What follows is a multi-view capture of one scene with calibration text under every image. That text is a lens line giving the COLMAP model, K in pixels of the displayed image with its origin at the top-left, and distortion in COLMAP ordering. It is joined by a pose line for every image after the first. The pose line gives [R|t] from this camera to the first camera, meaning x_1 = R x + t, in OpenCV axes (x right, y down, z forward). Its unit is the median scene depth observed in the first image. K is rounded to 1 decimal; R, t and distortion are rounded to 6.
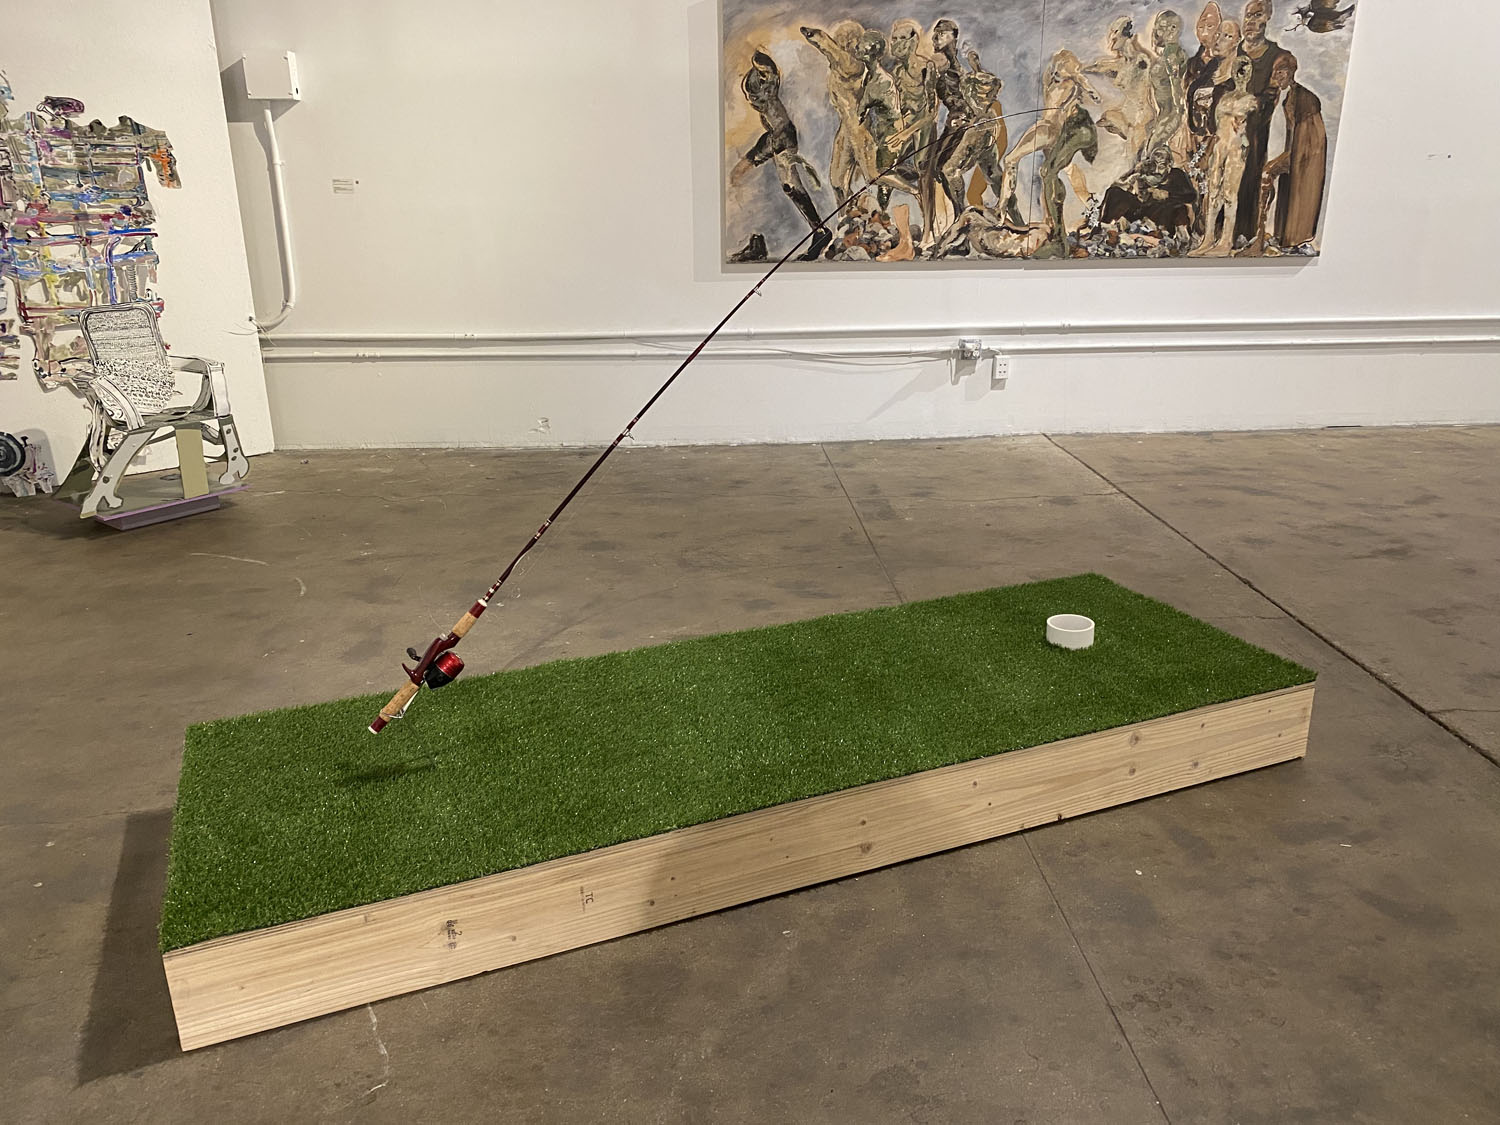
lens RADIAL K [[1154.5, 0, 760.5], [0, 1154.5, 559.0], [0, 0, 1]] dist [0.028399, -0.027050]
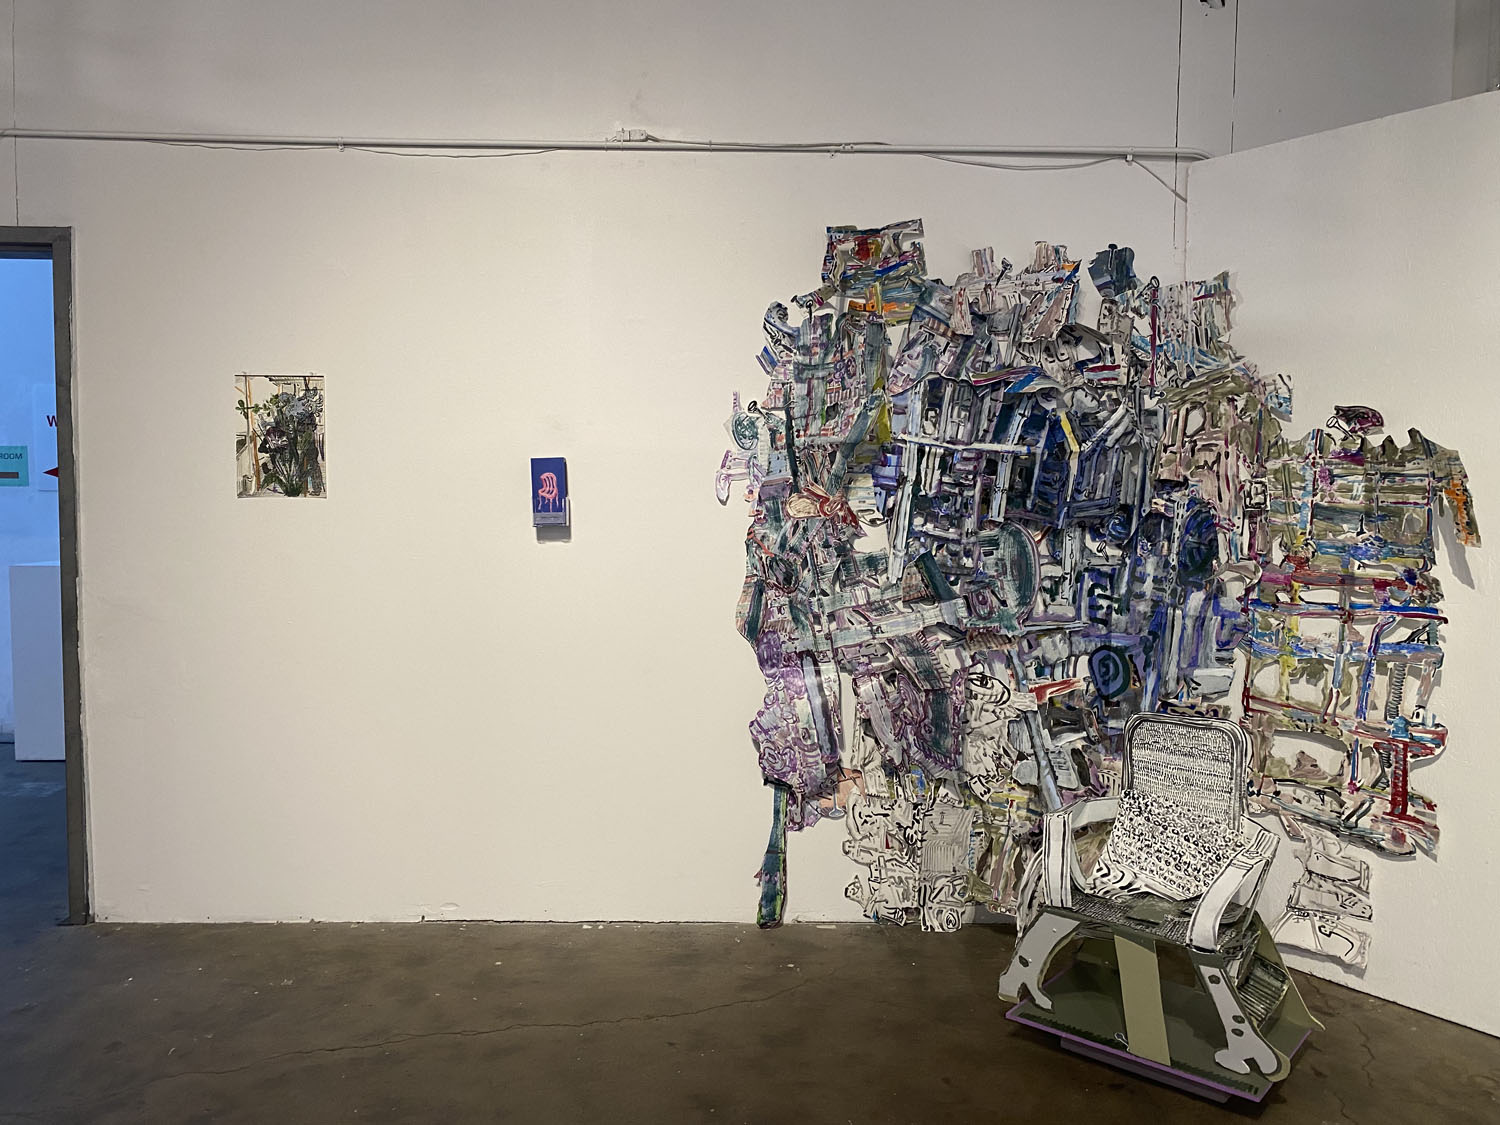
lens RADIAL K [[1154.5, 0, 750.2], [0, 1154.5, 558.7], [0, 0, 1]] dist [0.028399, -0.027050]
pose [[-0.042095, 0.071476, -0.996554, 0.070004], [-0.322462, 0.943088, 0.081262, -0.252644], [0.945646, 0.324771, -0.016651, 0.698835]]
